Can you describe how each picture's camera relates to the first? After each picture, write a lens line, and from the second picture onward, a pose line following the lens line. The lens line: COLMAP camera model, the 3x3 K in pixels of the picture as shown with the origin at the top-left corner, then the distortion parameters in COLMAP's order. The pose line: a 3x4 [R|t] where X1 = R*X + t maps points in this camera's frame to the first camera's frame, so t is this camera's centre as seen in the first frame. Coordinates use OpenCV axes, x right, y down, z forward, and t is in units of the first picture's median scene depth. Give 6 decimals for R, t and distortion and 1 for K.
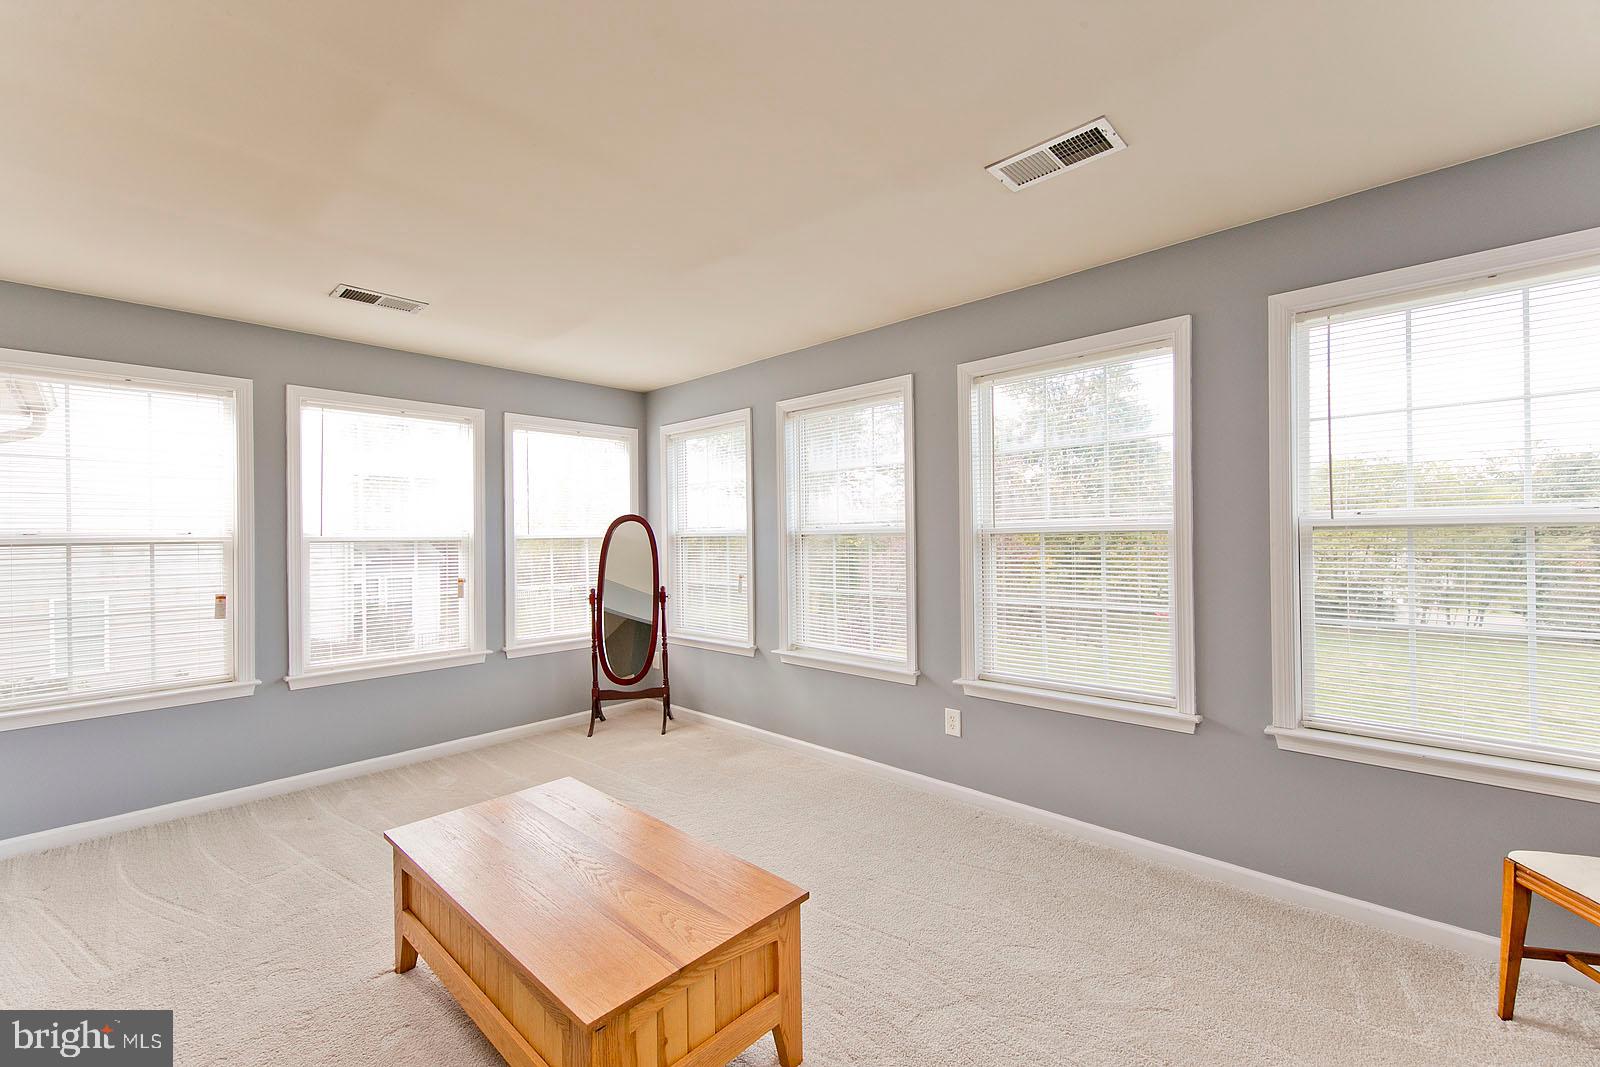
lens RADIAL K [[676.4, 0, 800.0], [0, 676.4, 533.5], [0, 0, 1]] dist [-0.000867, -0.000062]
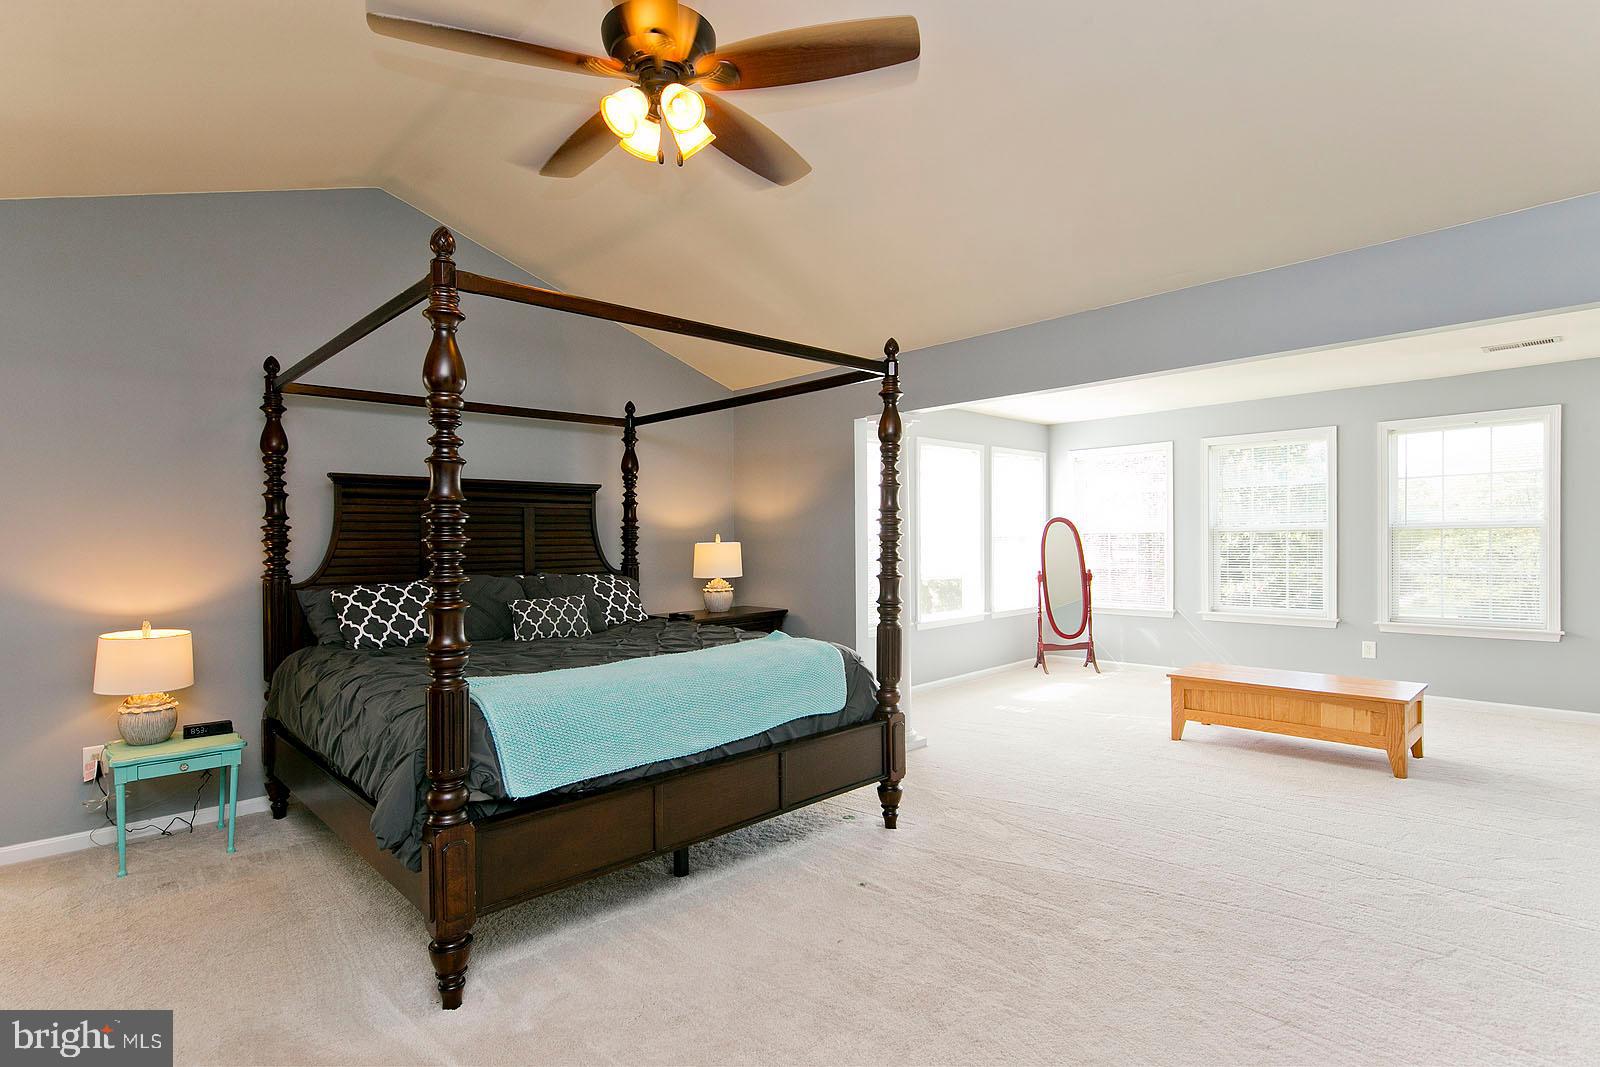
lens RADIAL K [[789.2, 0, 800.0], [0, 789.2, 533.5], [0, 0, 1]] dist [0.003463, 0.000885]
pose [[0.998625, 0.003160, -0.052319, -0.720716], [-0.003663, 0.999948, -0.009510, 0.023007], [0.052286, 0.009689, 0.998585, -0.653796]]
